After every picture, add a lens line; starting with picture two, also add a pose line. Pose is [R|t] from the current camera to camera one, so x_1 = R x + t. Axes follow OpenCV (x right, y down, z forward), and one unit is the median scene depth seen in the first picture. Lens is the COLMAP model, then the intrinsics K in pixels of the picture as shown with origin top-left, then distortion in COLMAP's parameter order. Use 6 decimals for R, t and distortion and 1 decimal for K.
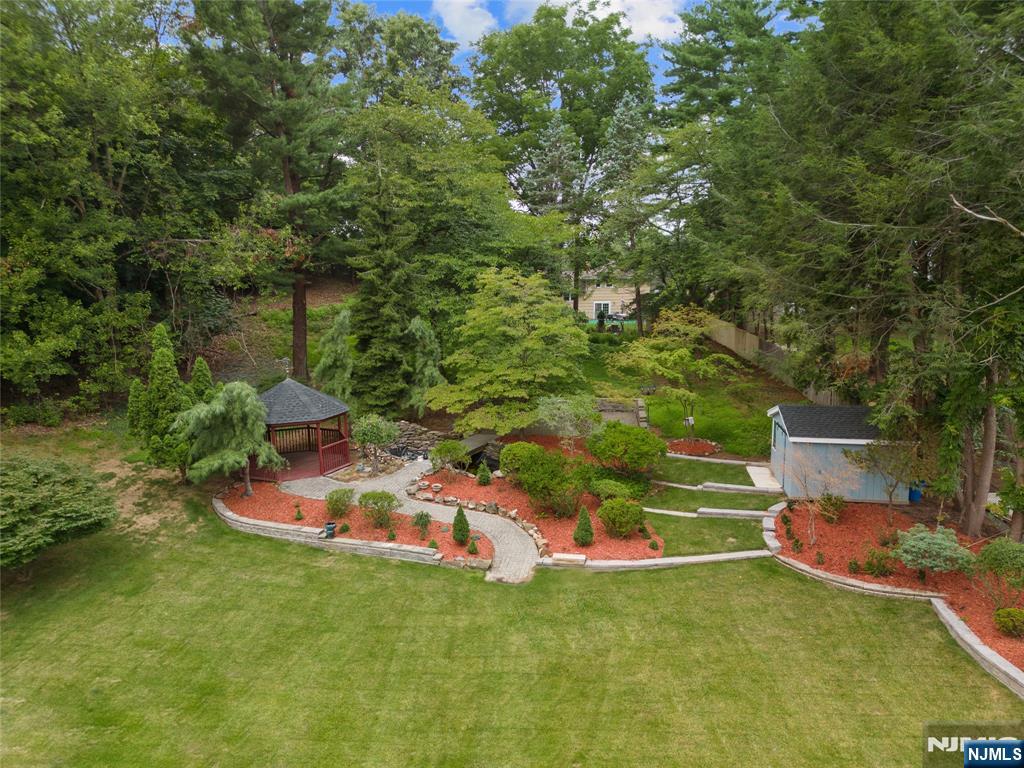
lens RADIAL K [[728.7, 0, 514.4], [0, 728.7, 376.8], [0, 0, 1]] dist [0.048393, -0.040129]
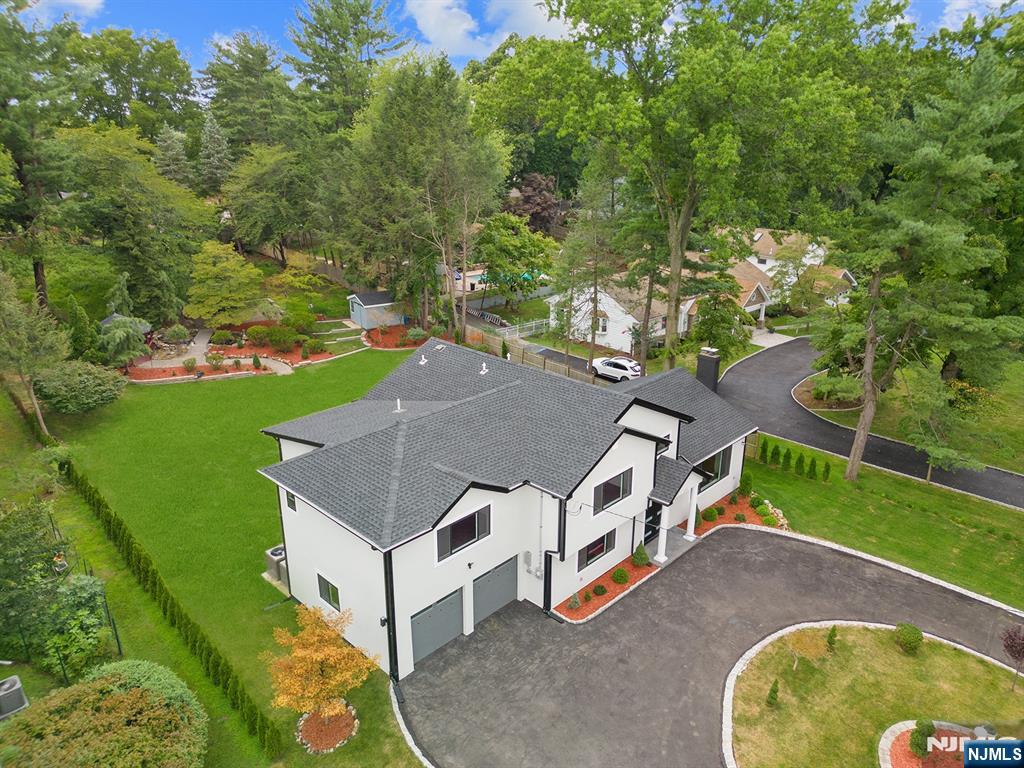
lens RADIAL K [[728.7, 0, 518.4], [0, 728.7, 377.8], [0, 0, 1]] dist [0.048393, -0.040129]
pose [[0.725776, -0.206306, 0.656268, -0.839924], [0.091742, 0.974478, 0.204880, -0.131177], [-0.681787, -0.088489, 0.726179, -1.104666]]
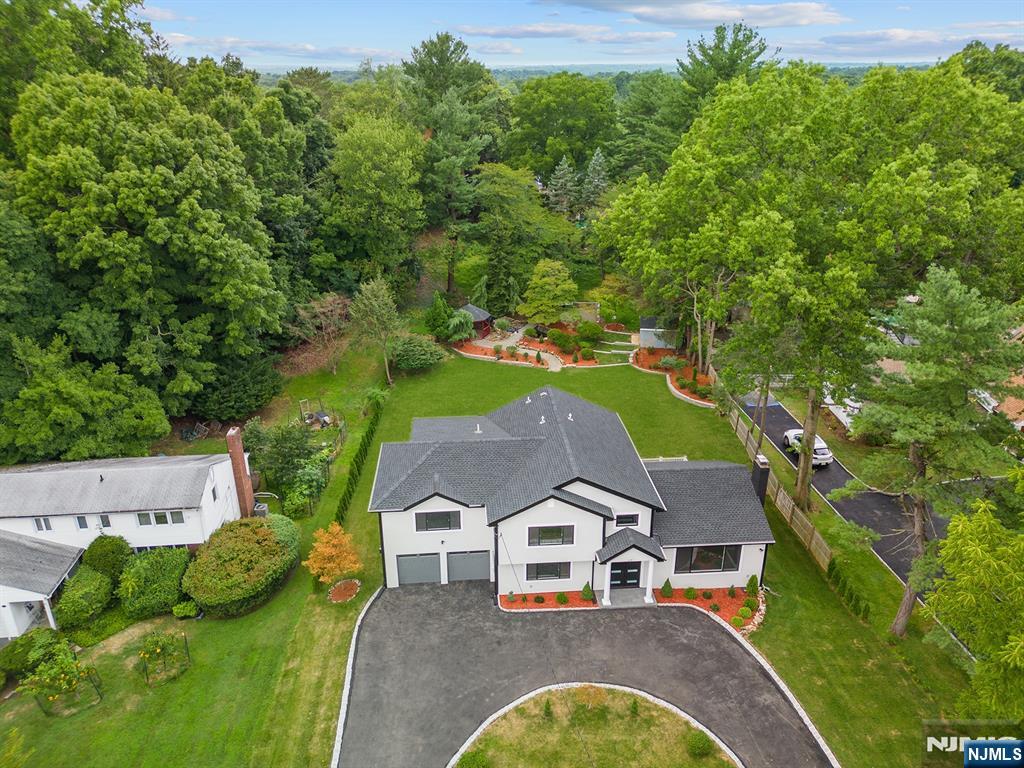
lens RADIAL K [[728.7, 0, 504.6], [0, 728.7, 376.8], [0, 0, 1]] dist [0.048393, -0.040129]
pose [[0.999830, -0.003795, 0.018036, -0.227005], [-0.000603, 0.971311, 0.237813, -0.389880], [-0.018421, -0.237784, 0.971143, -1.763236]]
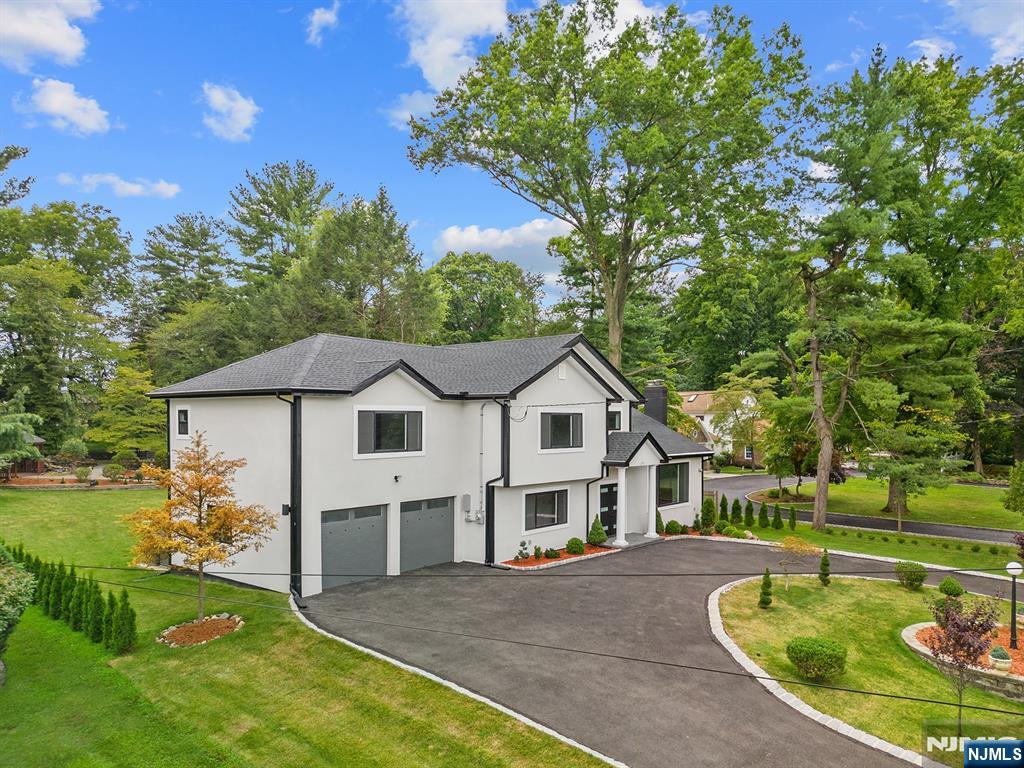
lens RADIAL K [[728.7, 0, 516.3], [0, 728.7, 423.2], [0, 0, 1]] dist [0.048393, -0.040129]
pose [[0.673797, 0.013552, 0.738792, -0.816375], [0.105712, 0.987779, -0.114531, 0.328027], [-0.731316, 0.155270, 0.664130, -1.031453]]
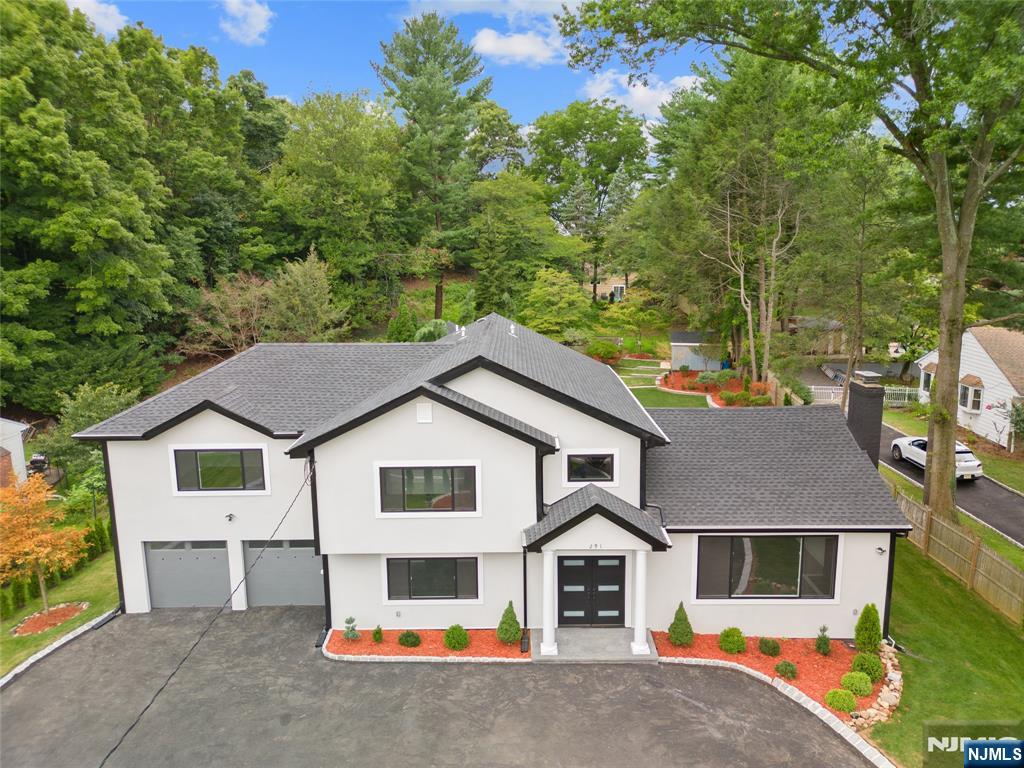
lens RADIAL K [[728.7, 0, 509.2], [0, 728.7, 377.9], [0, 0, 1]] dist [0.048393, -0.040129]
pose [[0.998118, 0.012013, -0.060127, 0.000092], [-0.010672, 0.999688, 0.022566, 0.121213], [0.060379, -0.021882, 0.997936, -1.141251]]
